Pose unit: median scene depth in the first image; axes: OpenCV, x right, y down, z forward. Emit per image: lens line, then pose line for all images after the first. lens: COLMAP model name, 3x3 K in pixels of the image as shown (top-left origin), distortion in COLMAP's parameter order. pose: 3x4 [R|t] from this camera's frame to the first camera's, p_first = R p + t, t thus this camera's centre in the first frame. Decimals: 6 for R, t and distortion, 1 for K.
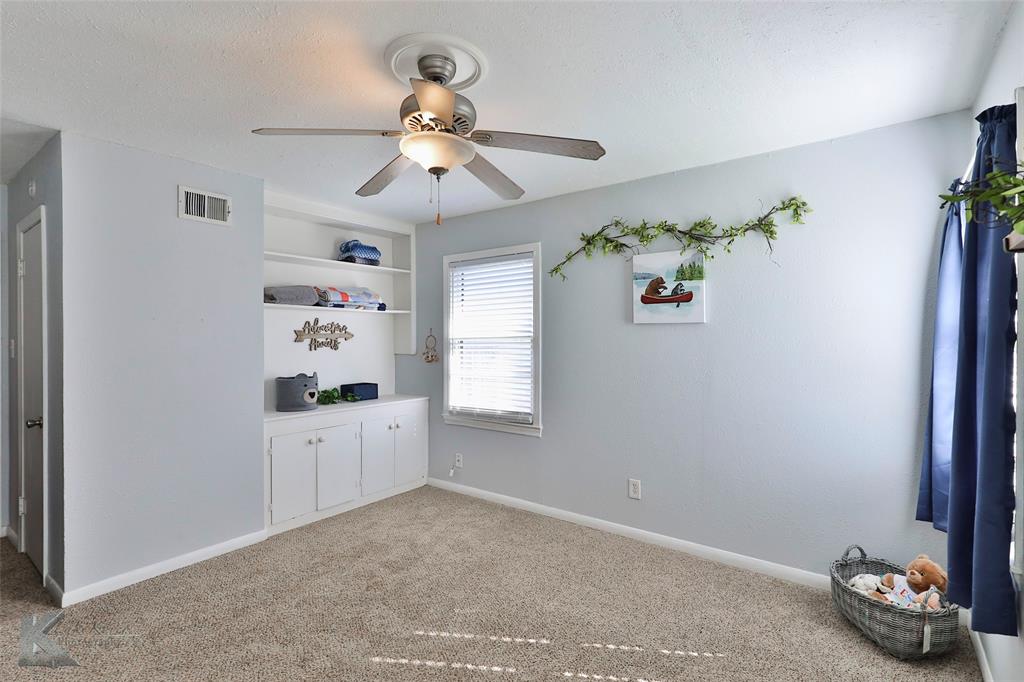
lens RADIAL K [[482.4, 0, 510.5], [0, 482.4, 346.1], [0, 0, 1]] dist [0.002015, 0.000115]
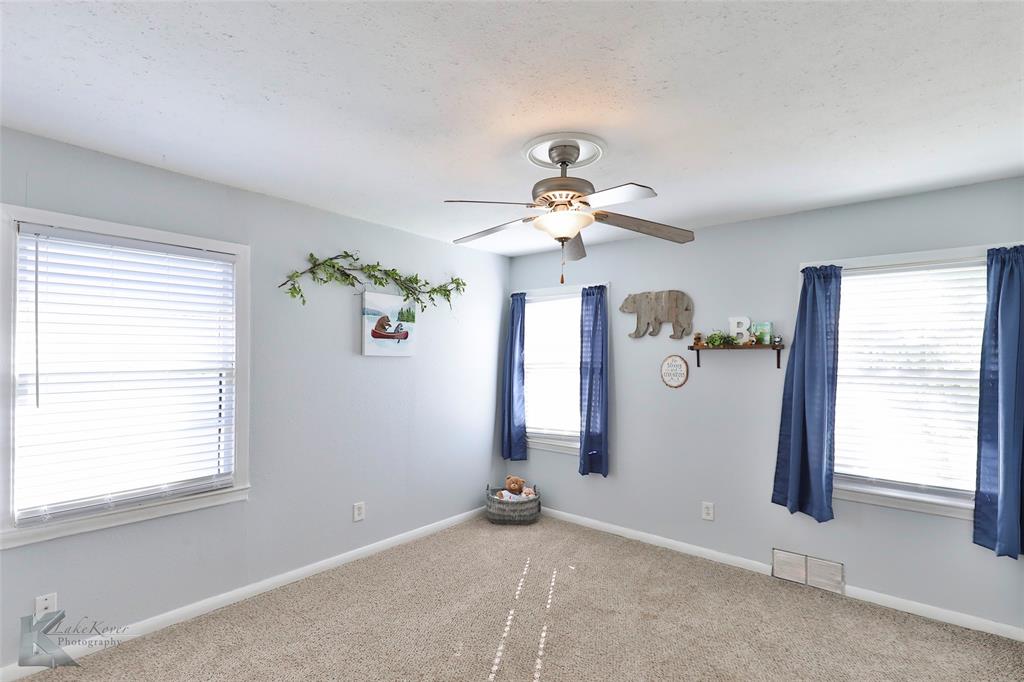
lens RADIAL K [[488.5, 0, 514.6], [0, 488.5, 357.1], [0, 0, 1]] dist [0.001907, -0.000032]
pose [[0.039089, -0.003450, 0.999230, -0.827957], [0.002167, 0.999992, 0.003368, -0.046929], [-0.999233, 0.002034, 0.039096, 0.635876]]
